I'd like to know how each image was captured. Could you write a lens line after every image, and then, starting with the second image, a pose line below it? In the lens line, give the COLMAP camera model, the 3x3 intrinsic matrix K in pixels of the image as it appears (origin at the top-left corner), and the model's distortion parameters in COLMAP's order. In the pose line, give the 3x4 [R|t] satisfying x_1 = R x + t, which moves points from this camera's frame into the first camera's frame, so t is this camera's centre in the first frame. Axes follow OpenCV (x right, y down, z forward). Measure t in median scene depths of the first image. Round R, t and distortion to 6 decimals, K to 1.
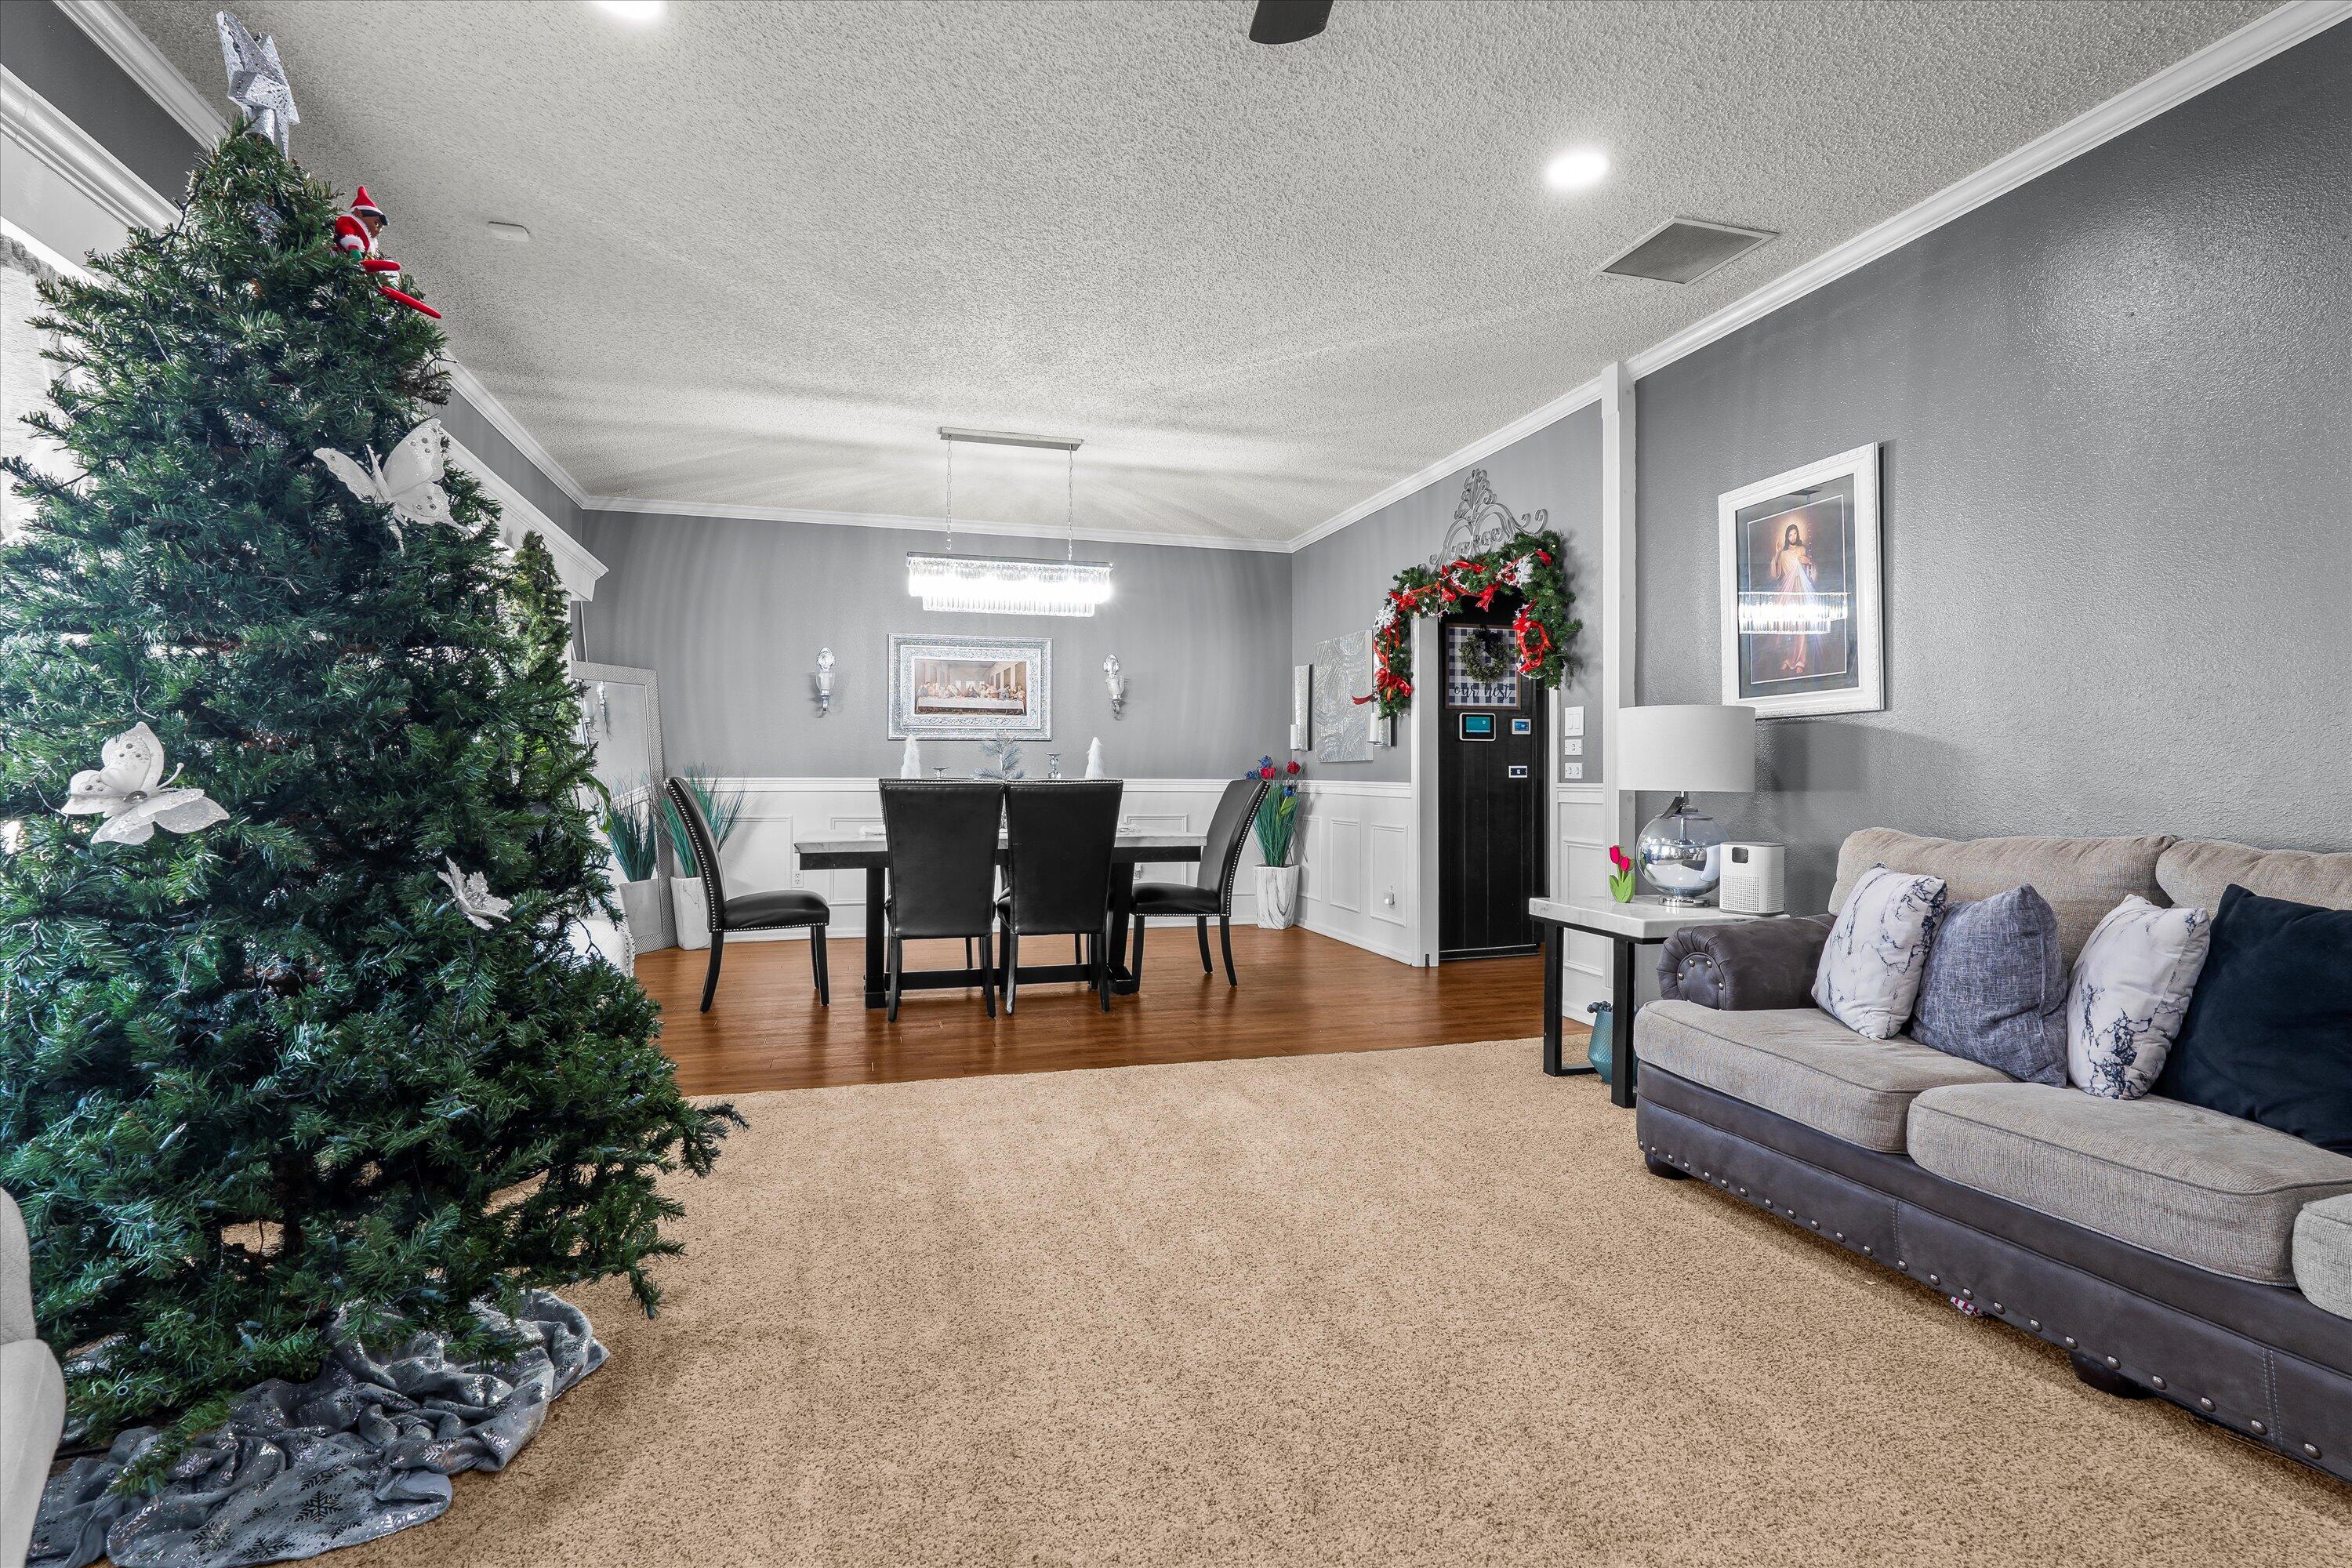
lens RADIAL K [[1104.9, 0, 1174.3], [0, 1104.9, 764.4], [0, 0, 1]] dist [0.005229, 0.001558]
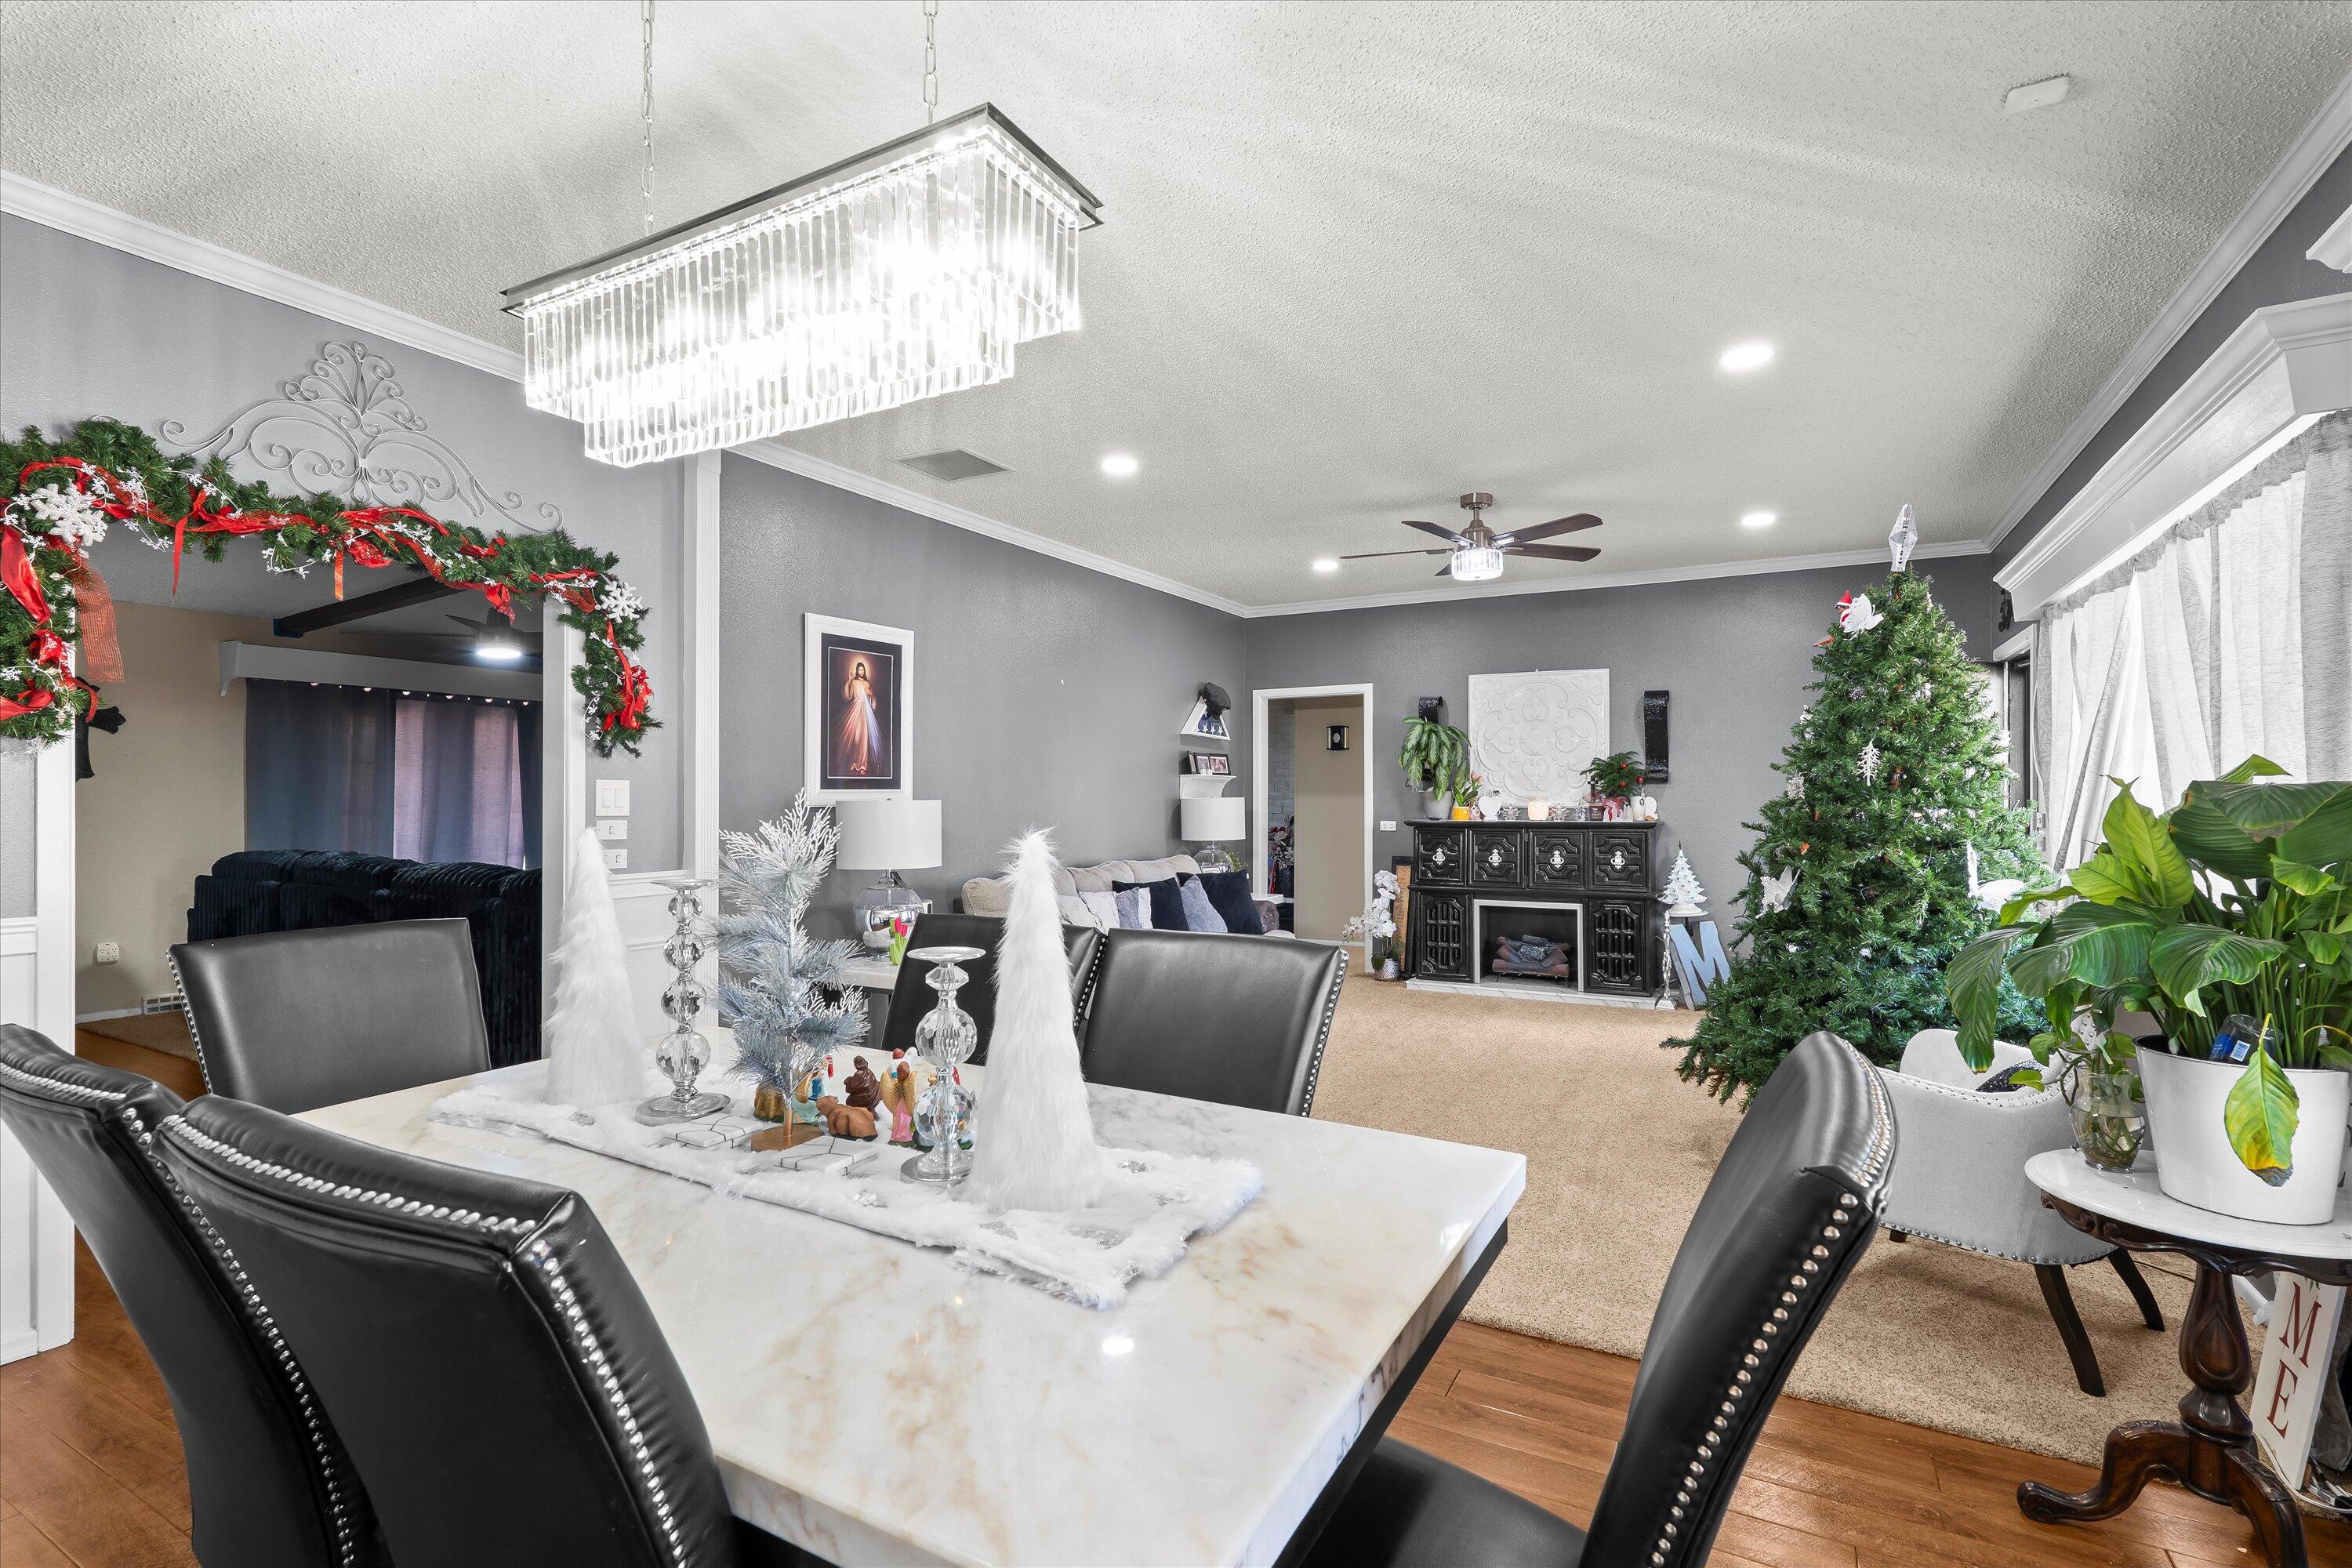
lens RADIAL K [[1104.9, 0, 1188.3], [0, 1104.9, 788.7], [0, 0, 1]] dist [0.005229, 0.001558]
pose [[-0.704167, 0.004788, 0.710018, -0.505539], [-0.006321, 0.999895, -0.013012, -0.038142], [-0.710006, -0.013650, -0.704063, 1.268698]]
